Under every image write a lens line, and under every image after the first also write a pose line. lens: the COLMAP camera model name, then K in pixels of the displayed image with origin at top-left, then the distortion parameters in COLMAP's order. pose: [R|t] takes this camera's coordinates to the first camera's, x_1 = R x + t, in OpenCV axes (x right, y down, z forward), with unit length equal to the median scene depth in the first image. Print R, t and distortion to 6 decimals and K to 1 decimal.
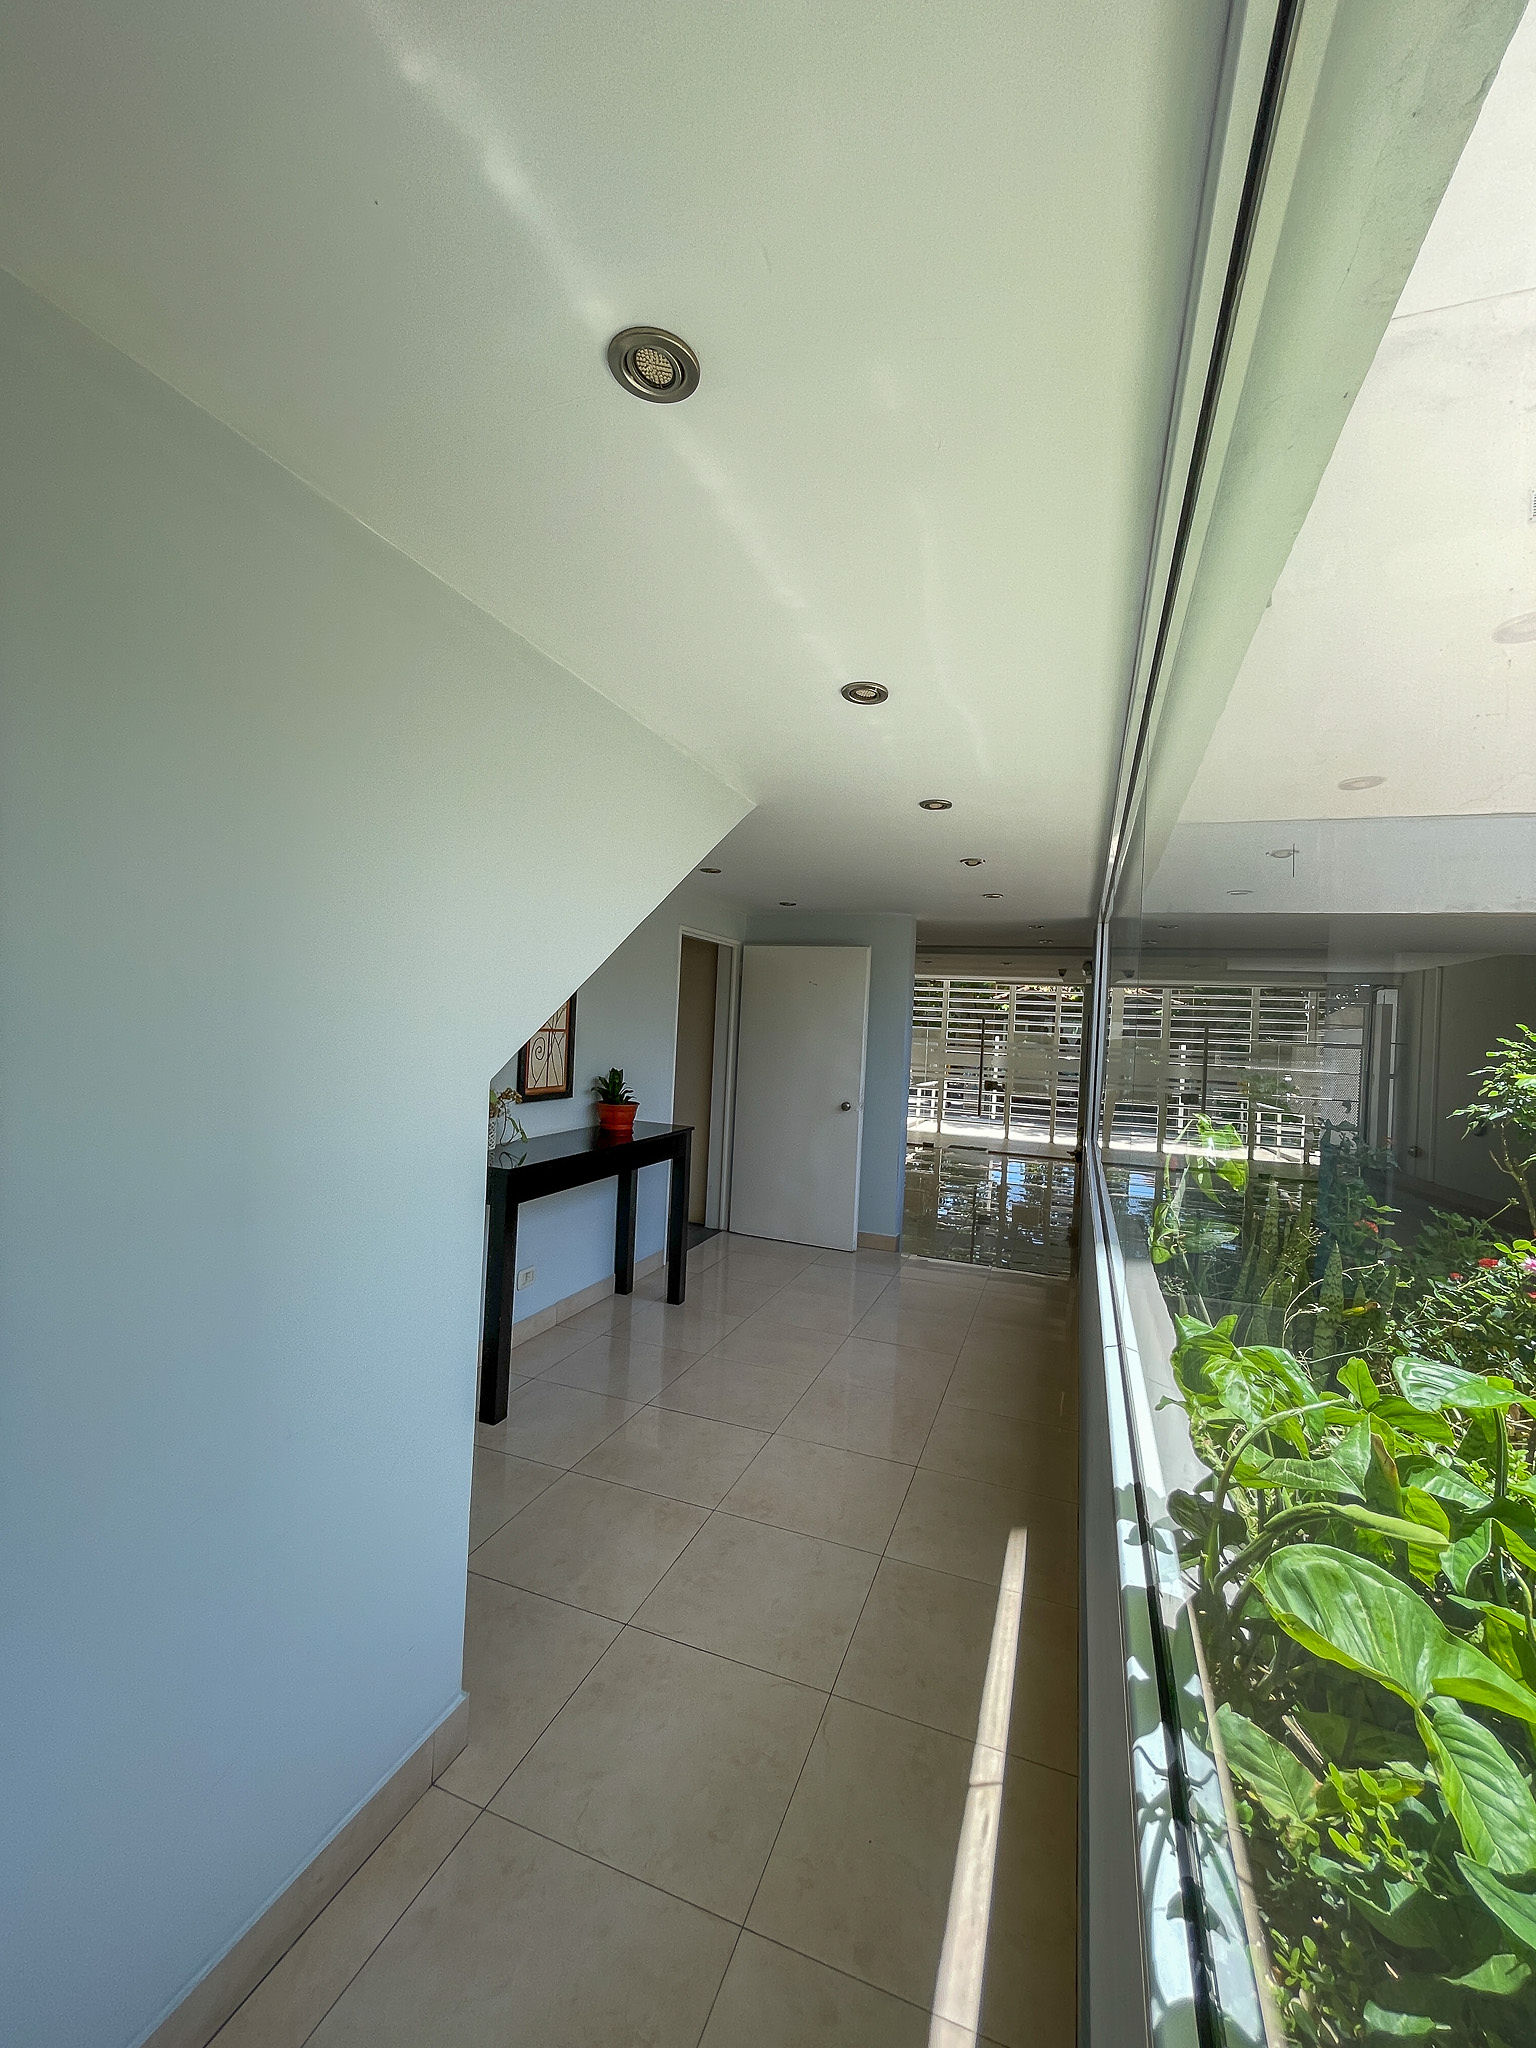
lens RADIAL K [[830.6, 0, 773.3], [0, 830.6, 1025.5], [0, 0, 1]] dist [-0.001657, -0.000464]
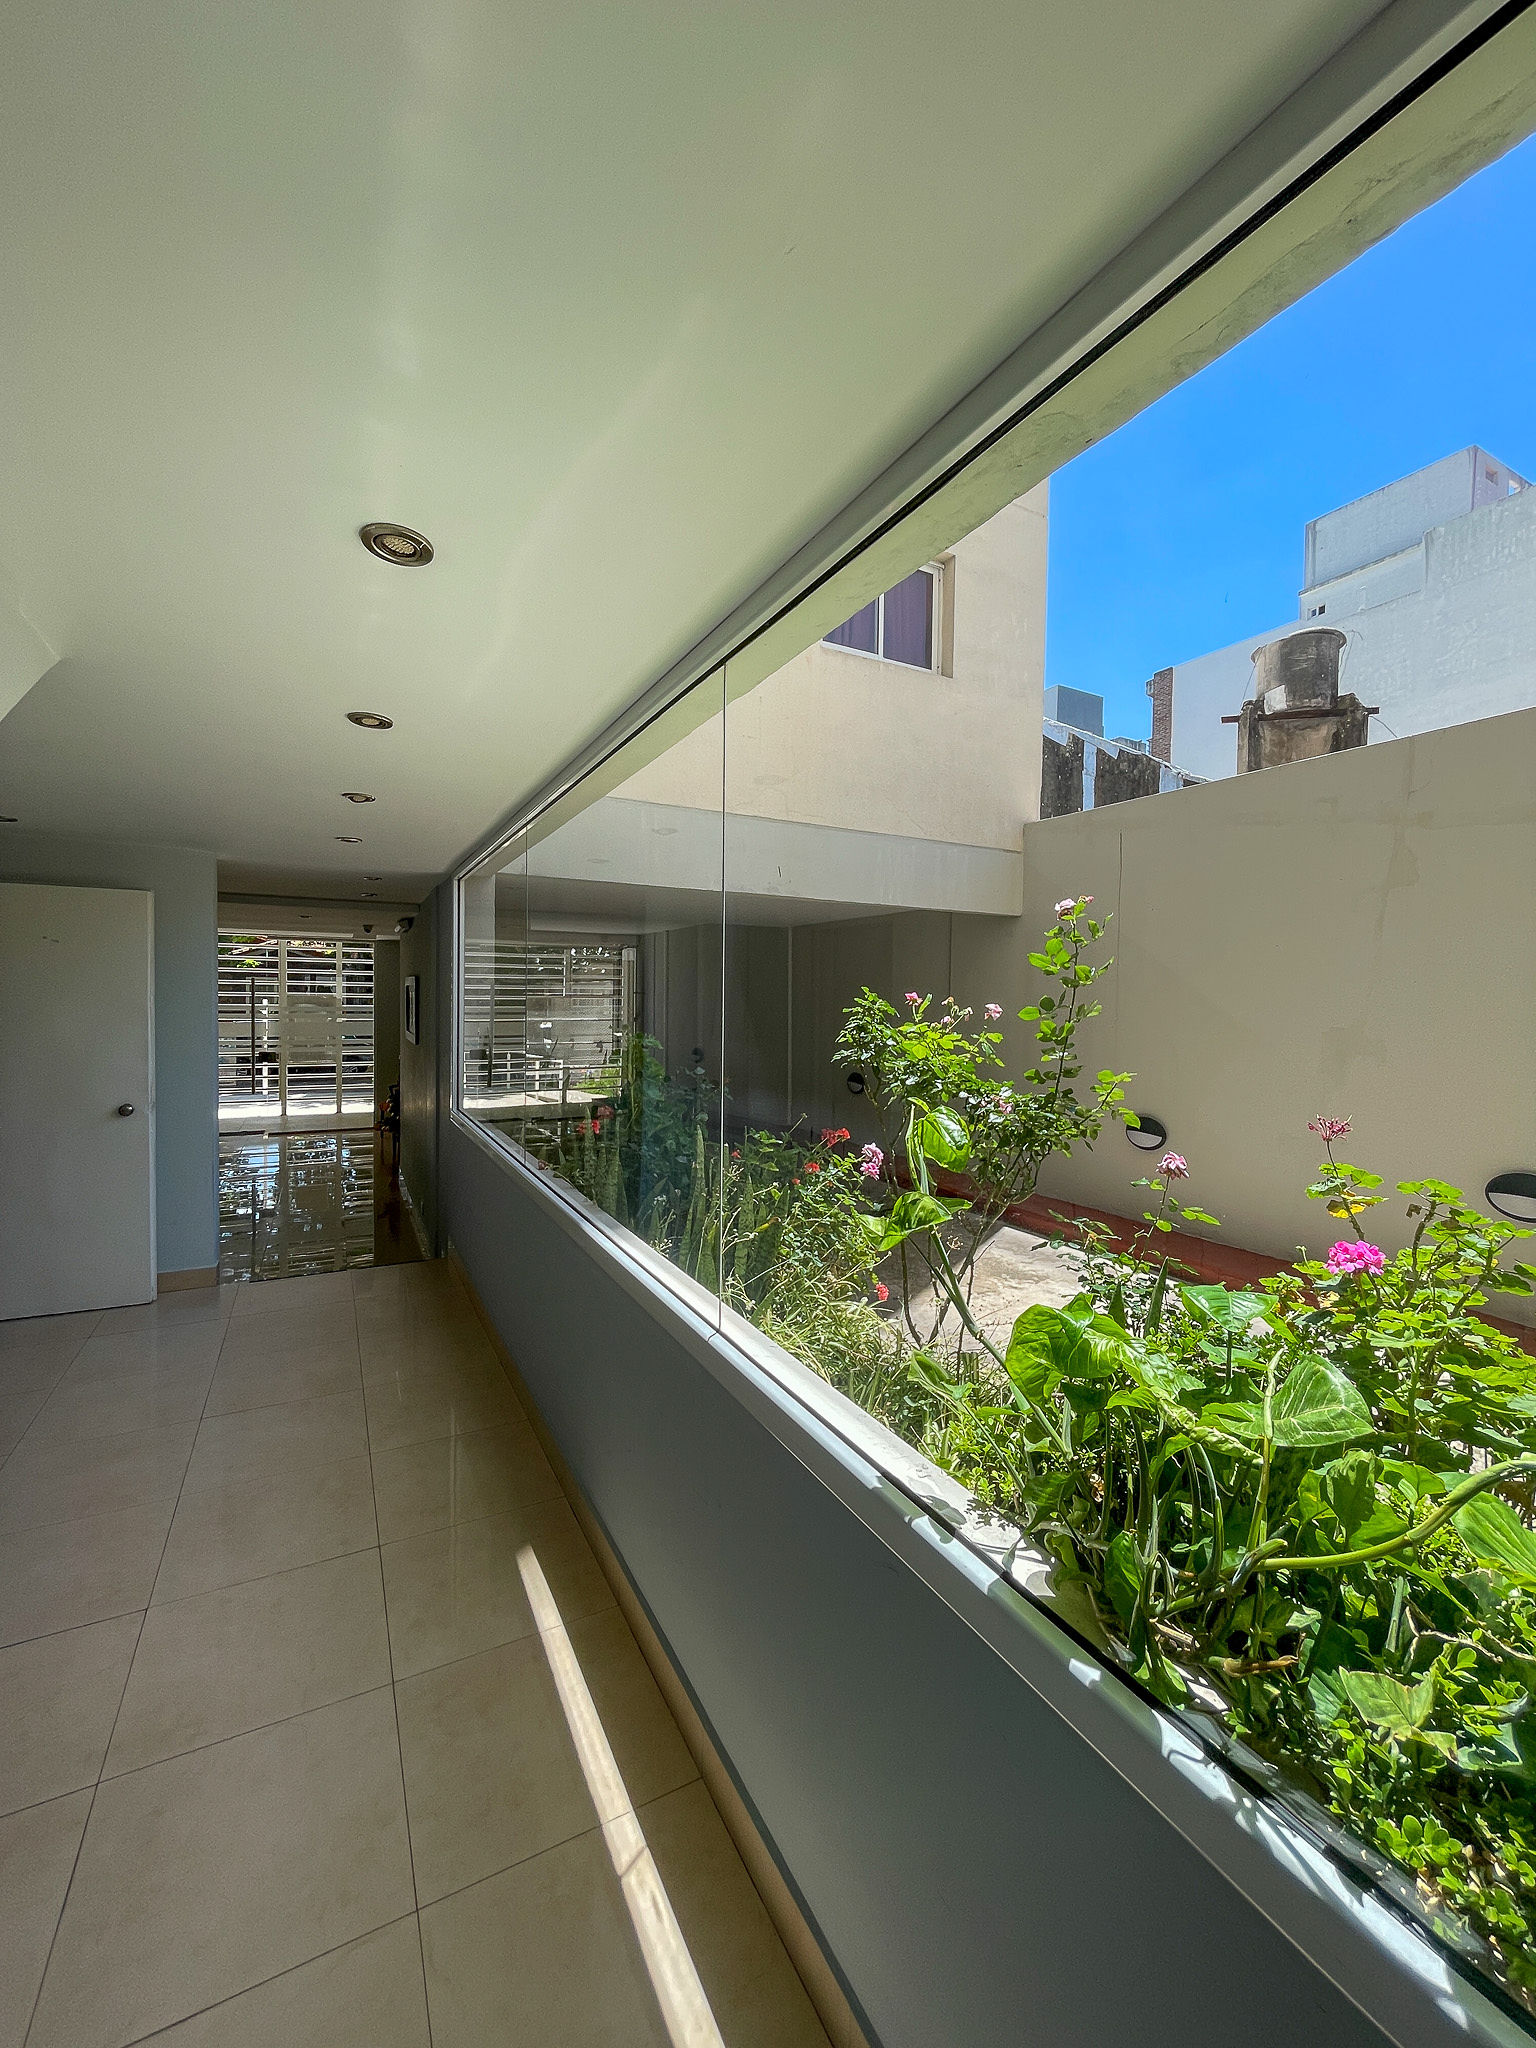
lens RADIAL K [[830.6, 0, 773.3], [0, 830.6, 1025.5], [0, 0, 1]] dist [-0.001657, -0.000464]
pose [[0.660027, -0.062251, 0.748658, -0.078743], [0.020905, 0.997697, 0.064528, -0.011554], [-0.750951, -0.026939, 0.659808, 0.098618]]
